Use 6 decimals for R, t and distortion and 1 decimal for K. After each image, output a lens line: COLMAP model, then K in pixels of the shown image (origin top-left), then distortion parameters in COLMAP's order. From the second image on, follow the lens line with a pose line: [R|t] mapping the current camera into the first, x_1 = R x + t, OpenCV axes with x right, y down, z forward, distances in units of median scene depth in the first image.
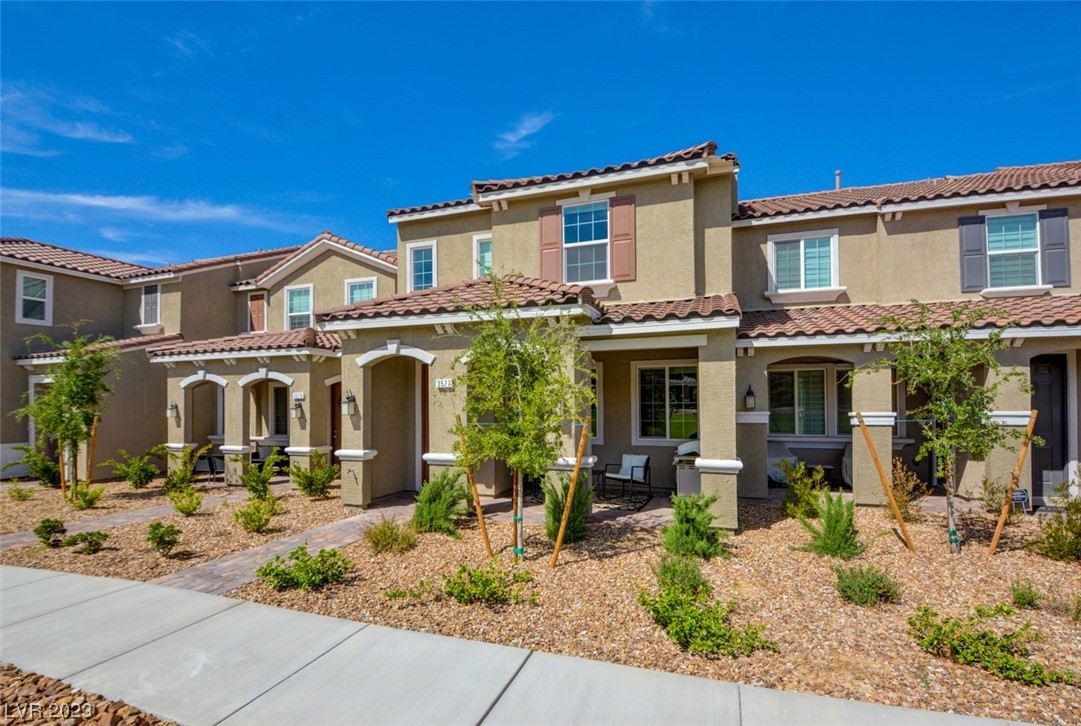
lens RADIAL K [[501.2, 0, 544.1], [0, 501.2, 393.0], [0, 0, 1]] dist [0.003952, -0.020090]
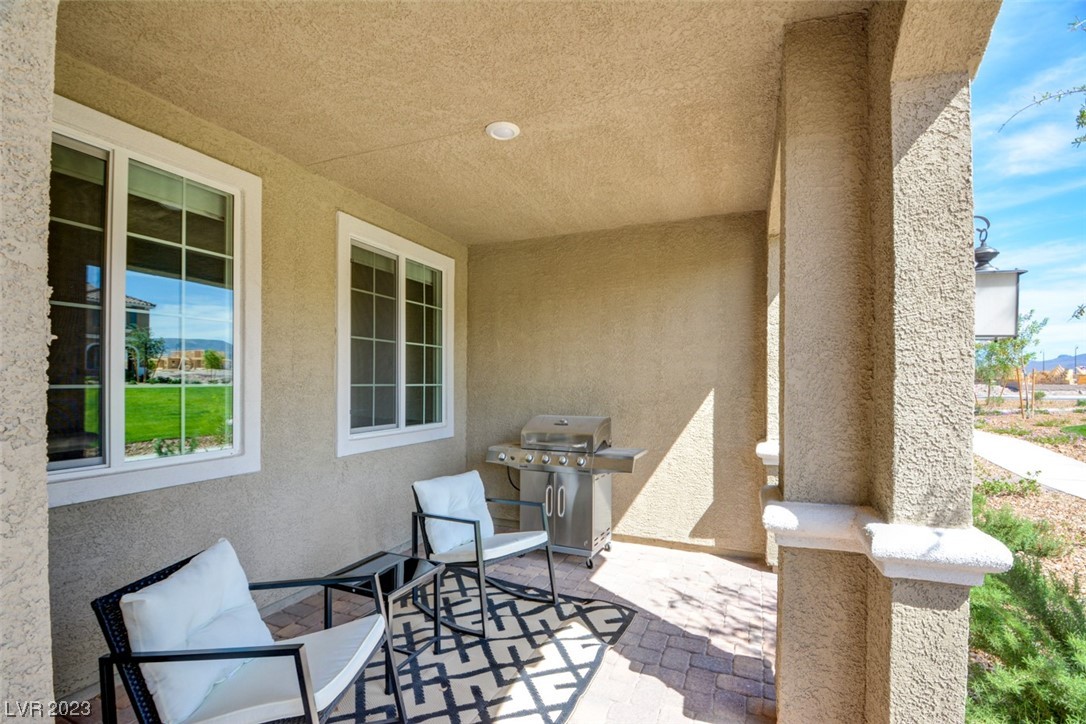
lens RADIAL K [[485.0, 0, 548.9], [0, 485.0, 381.3], [0, 0, 1]] dist [0.000148, -0.018556]
pose [[0.074182, 0.010293, 0.997192, -0.153129], [-0.019664, 0.999767, -0.008857, 0.054371], [-0.997051, -0.018952, 0.074367, 0.863052]]
